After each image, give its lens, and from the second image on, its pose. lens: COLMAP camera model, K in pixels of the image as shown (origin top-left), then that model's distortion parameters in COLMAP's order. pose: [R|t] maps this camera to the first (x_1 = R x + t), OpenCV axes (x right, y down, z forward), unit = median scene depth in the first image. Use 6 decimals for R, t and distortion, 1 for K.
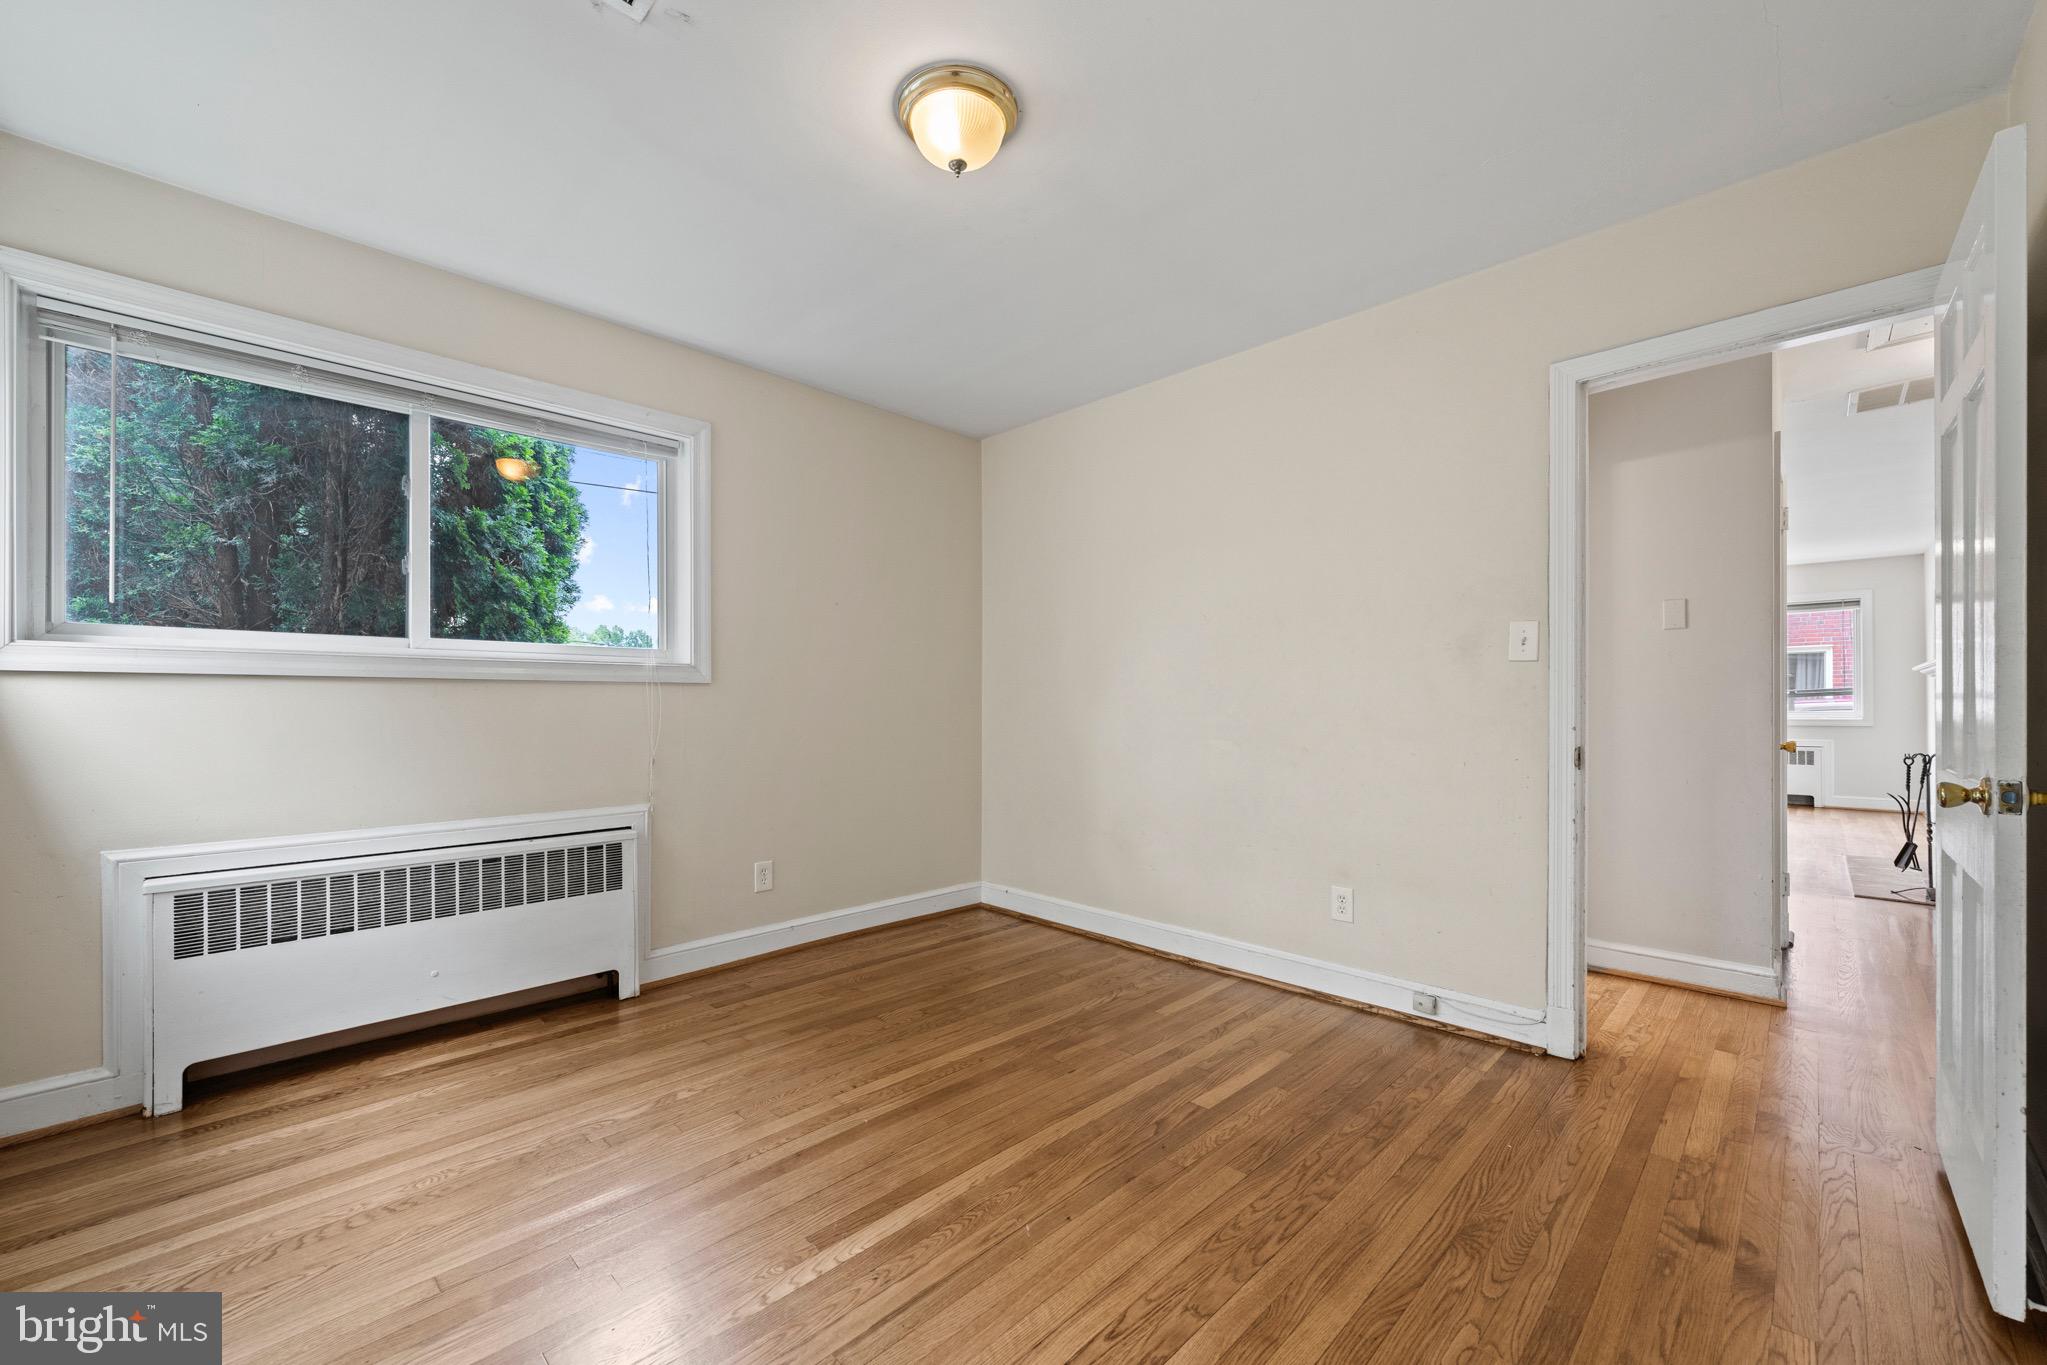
lens RADIAL K [[792.7, 0, 1030.0], [0, 792.7, 697.3], [0, 0, 1]] dist [-0.002002, 0.000189]
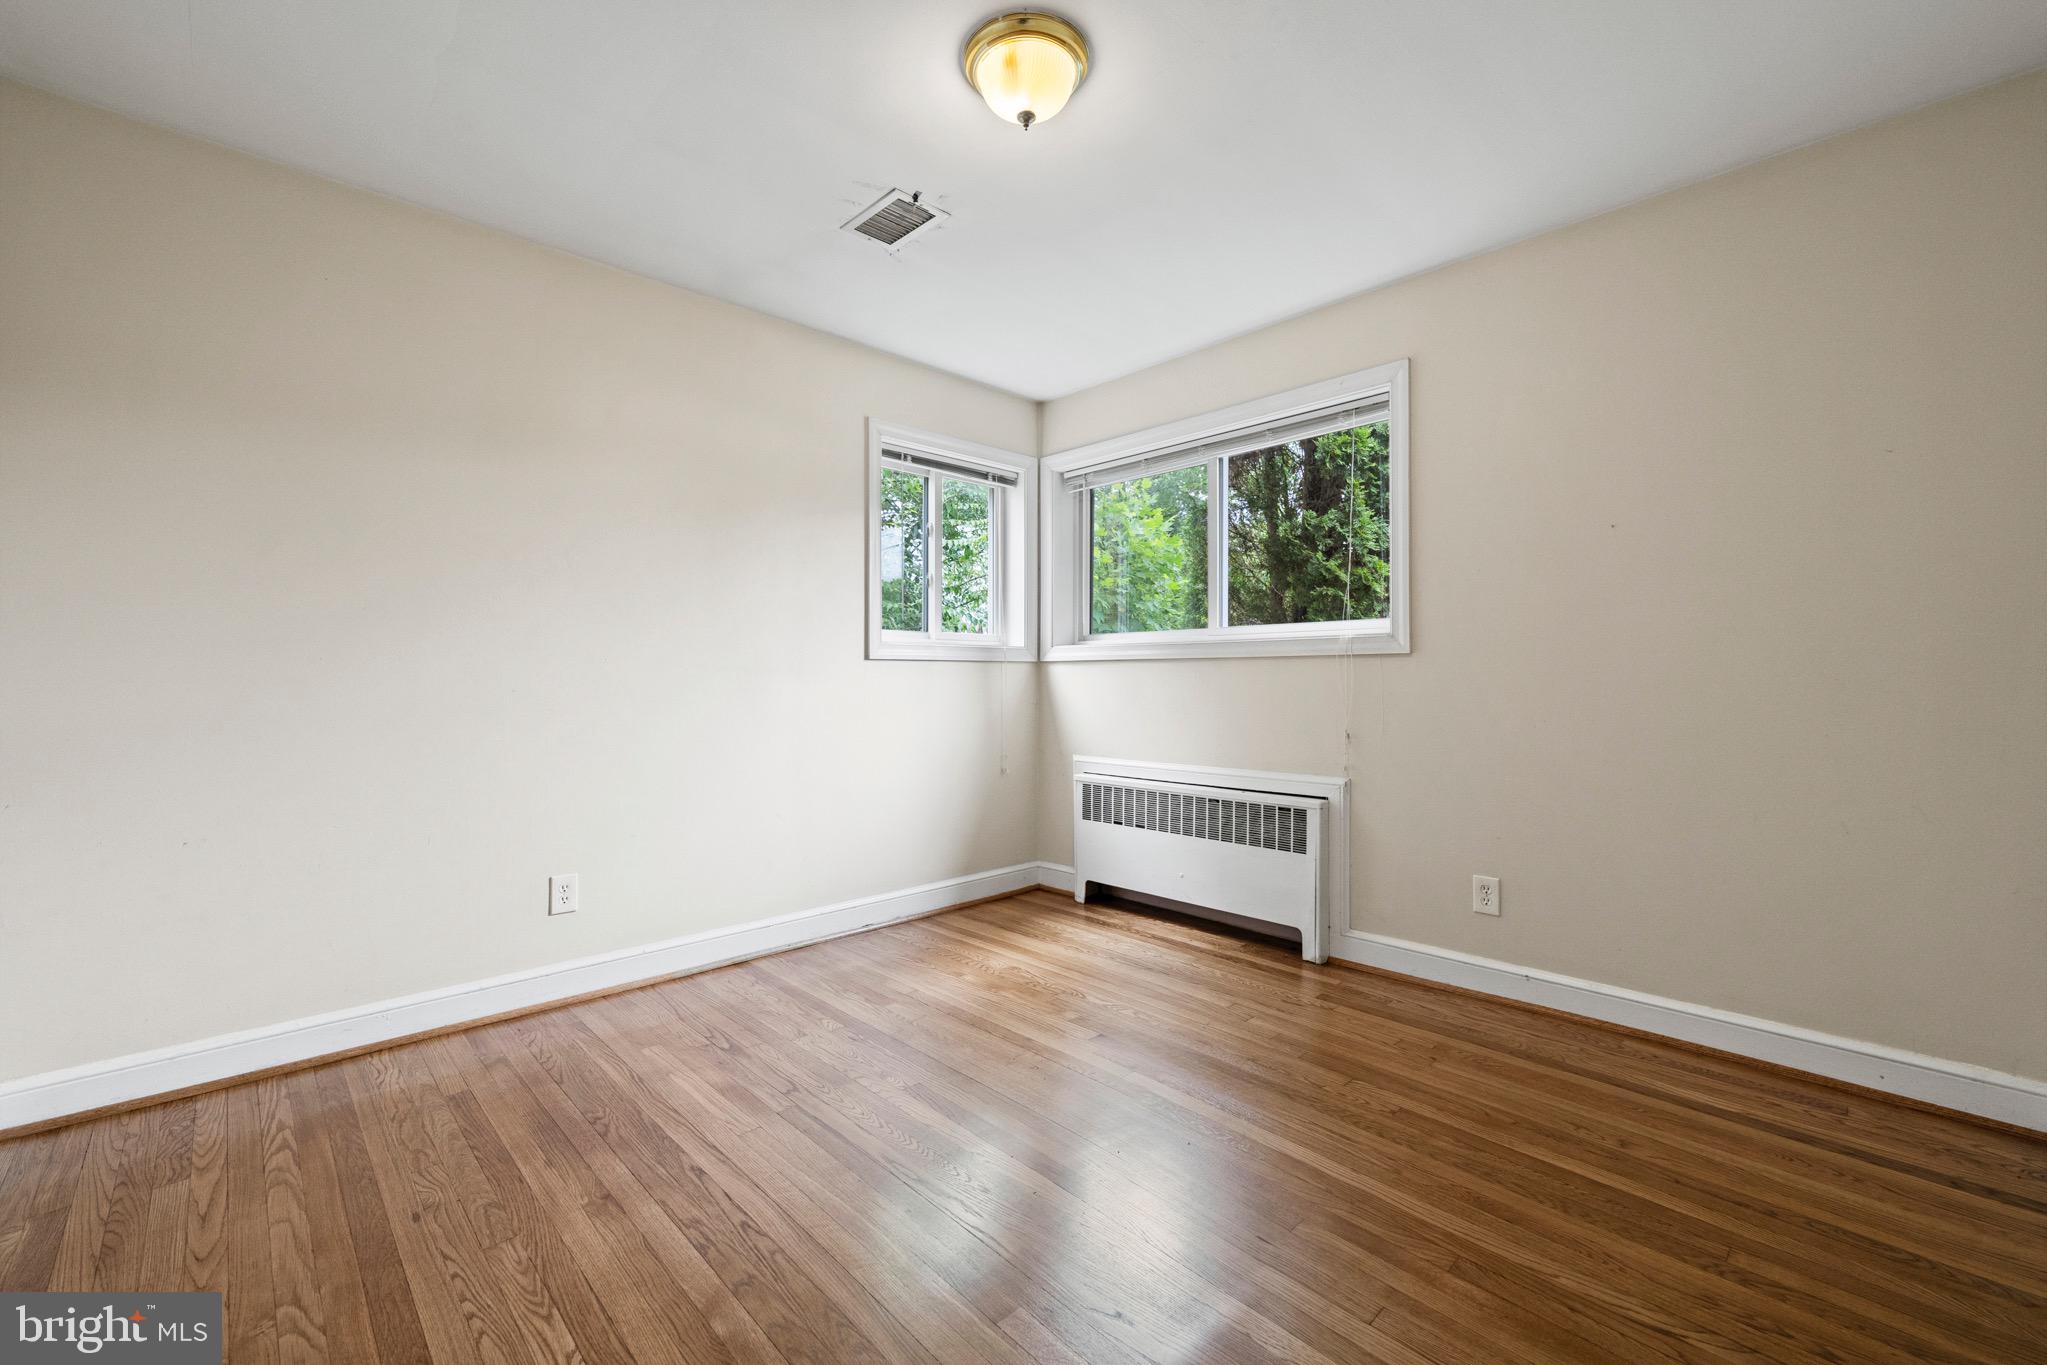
lens RADIAL K [[828.8, 0, 1011.2], [0, 828.8, 680.0], [0, 0, 1]] dist [-0.001559, 0.000162]
pose [[-0.027945, 0.000183, -0.999609, 0.623154], [0.006085, 0.999981, 0.000013, 0.011330], [0.999591, -0.006082, -0.027945, 0.689475]]
